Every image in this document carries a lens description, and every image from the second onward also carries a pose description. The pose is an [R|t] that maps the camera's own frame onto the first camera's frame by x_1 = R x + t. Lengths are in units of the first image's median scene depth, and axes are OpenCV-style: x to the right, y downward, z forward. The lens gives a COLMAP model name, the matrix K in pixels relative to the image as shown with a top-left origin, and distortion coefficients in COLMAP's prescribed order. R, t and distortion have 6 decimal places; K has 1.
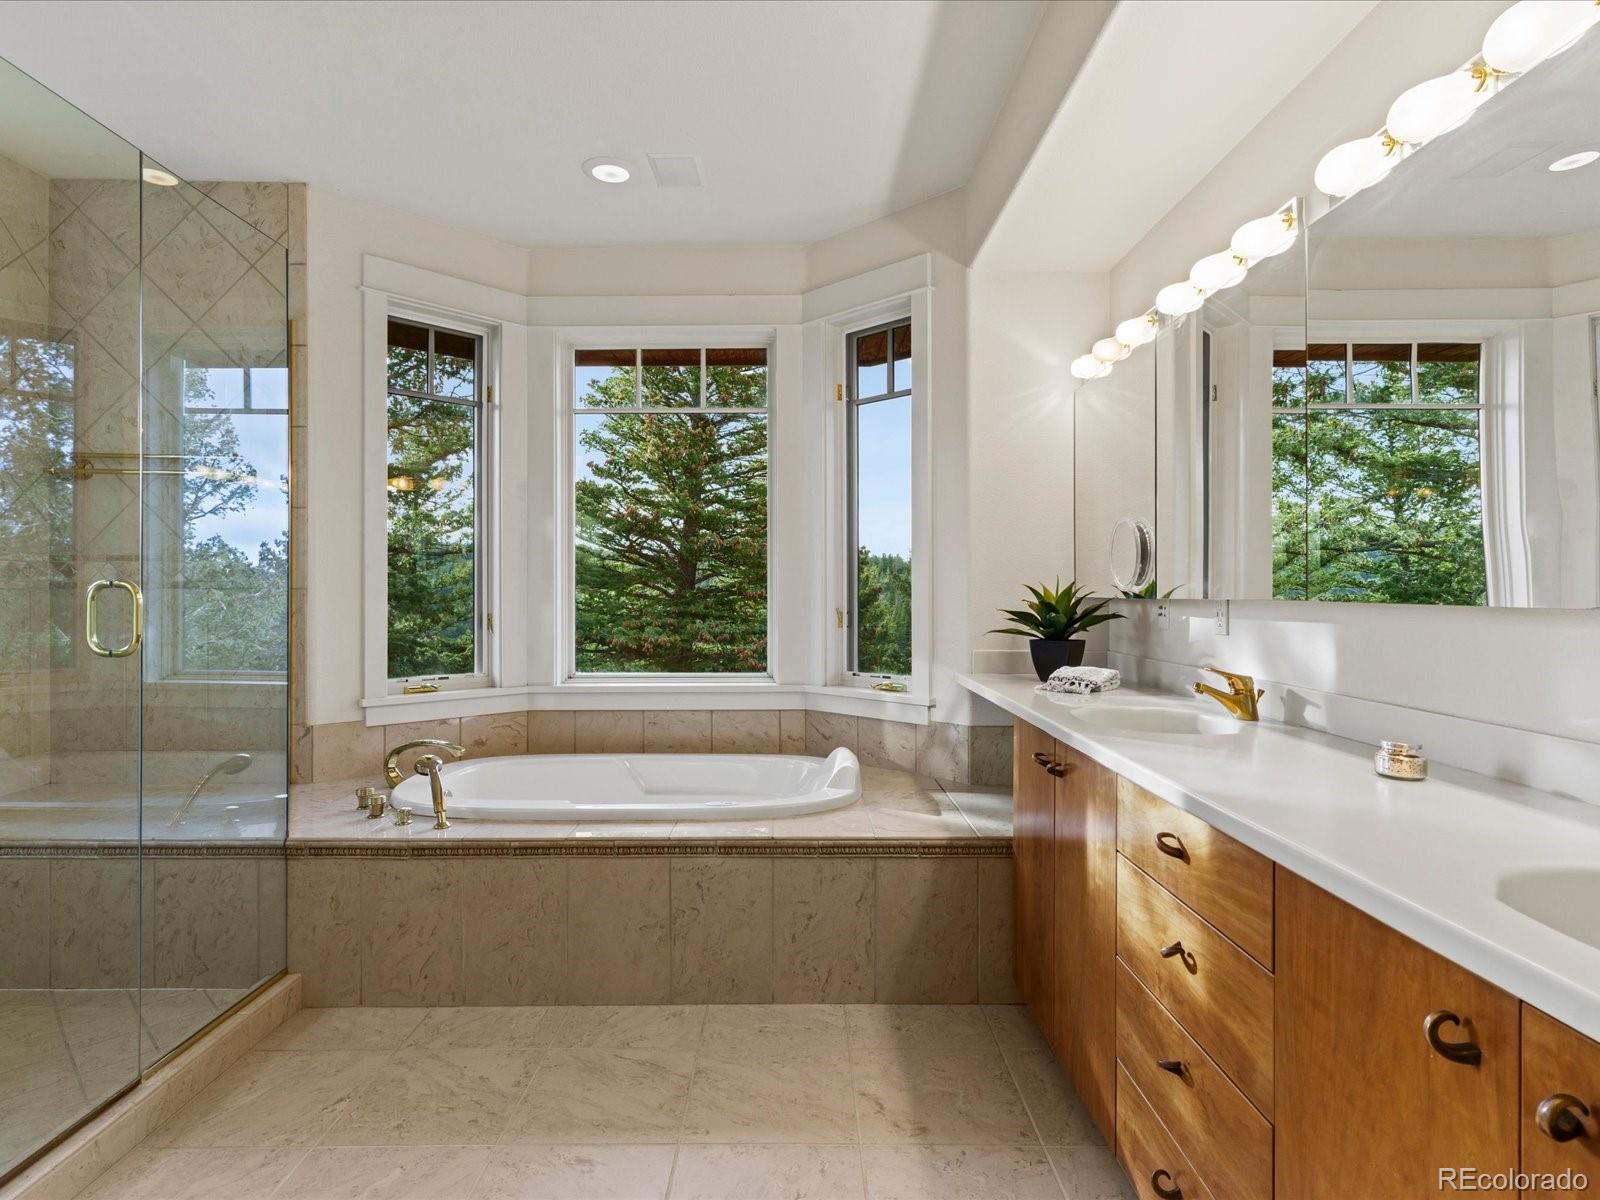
lens RADIAL K [[864.1, 0, 803.9], [0, 864.1, 594.3], [0, 0, 1]] dist [0.005248, 0.000928]
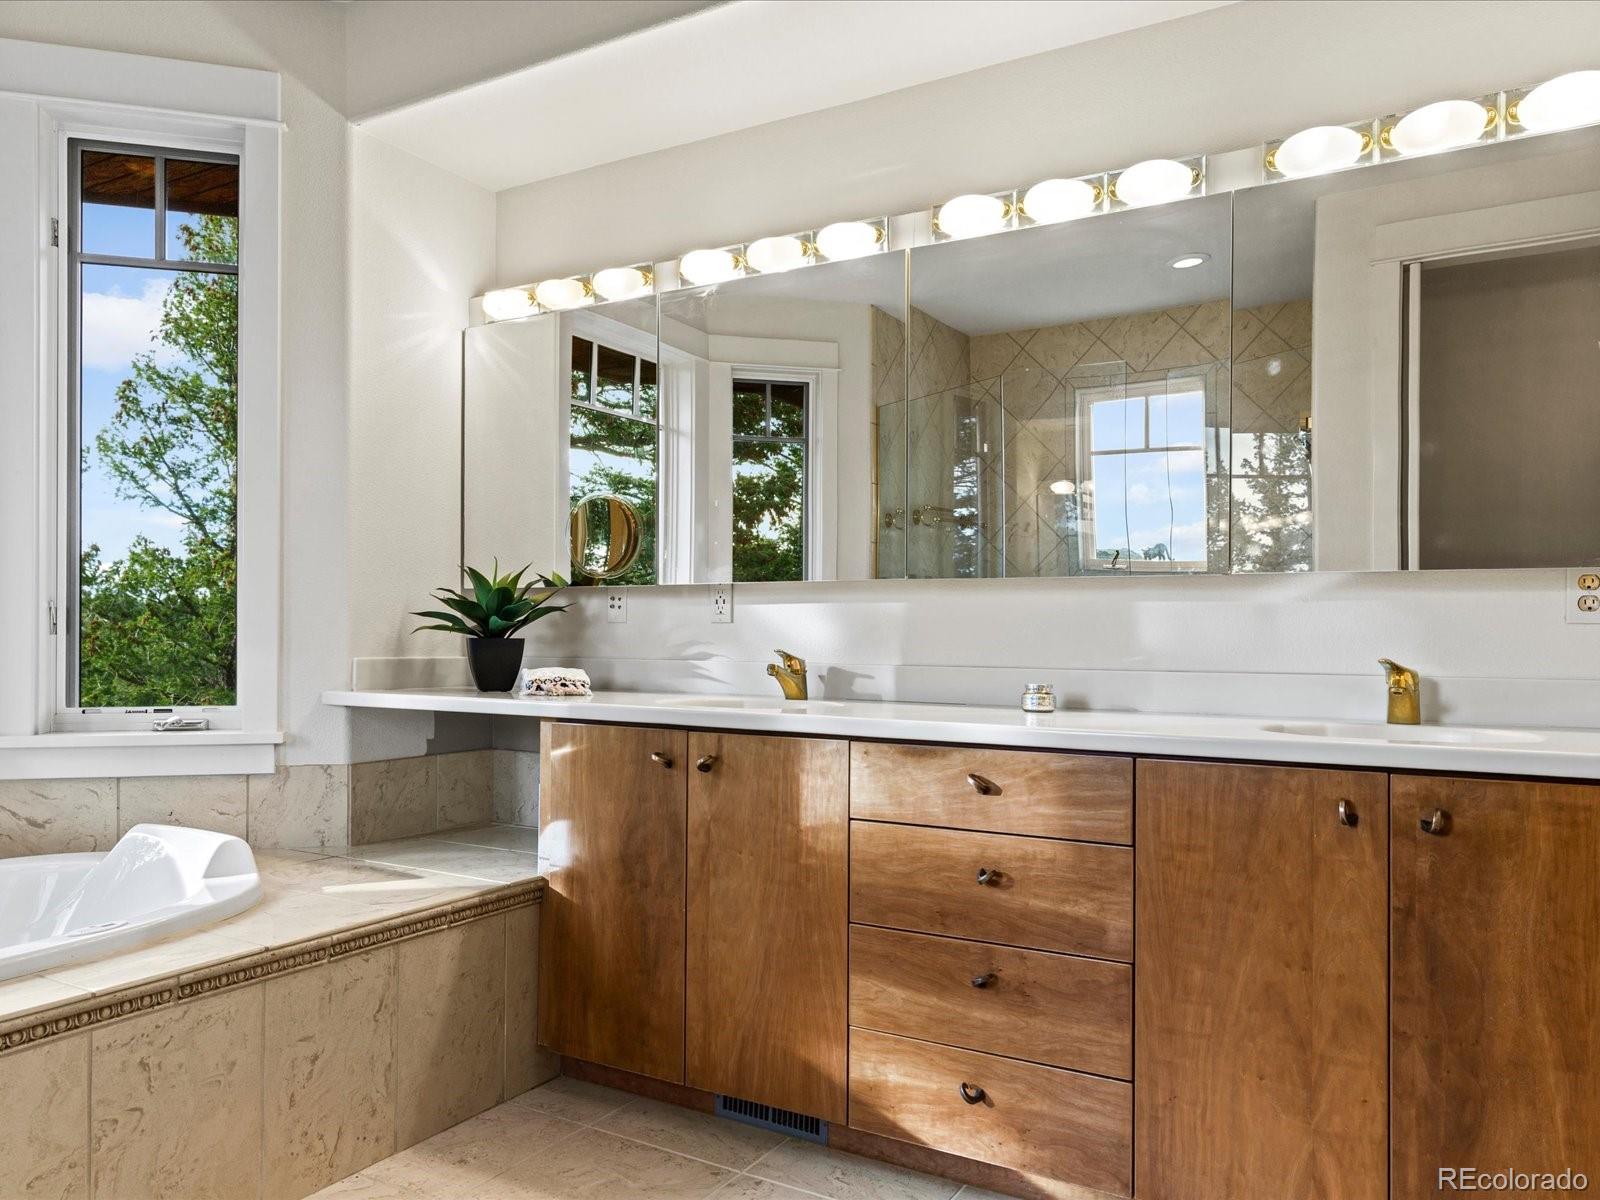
lens RADIAL K [[1092.9, 0, 858.1], [0, 1092.9, 624.2], [0, 0, 1]] dist [0.012276, -0.008885]
pose [[0.511412, 0.004041, 0.859326, -0.486701], [-0.002793, 0.999991, -0.003040, 0.050314], [-0.859331, -0.000845, 0.511419, 0.231963]]
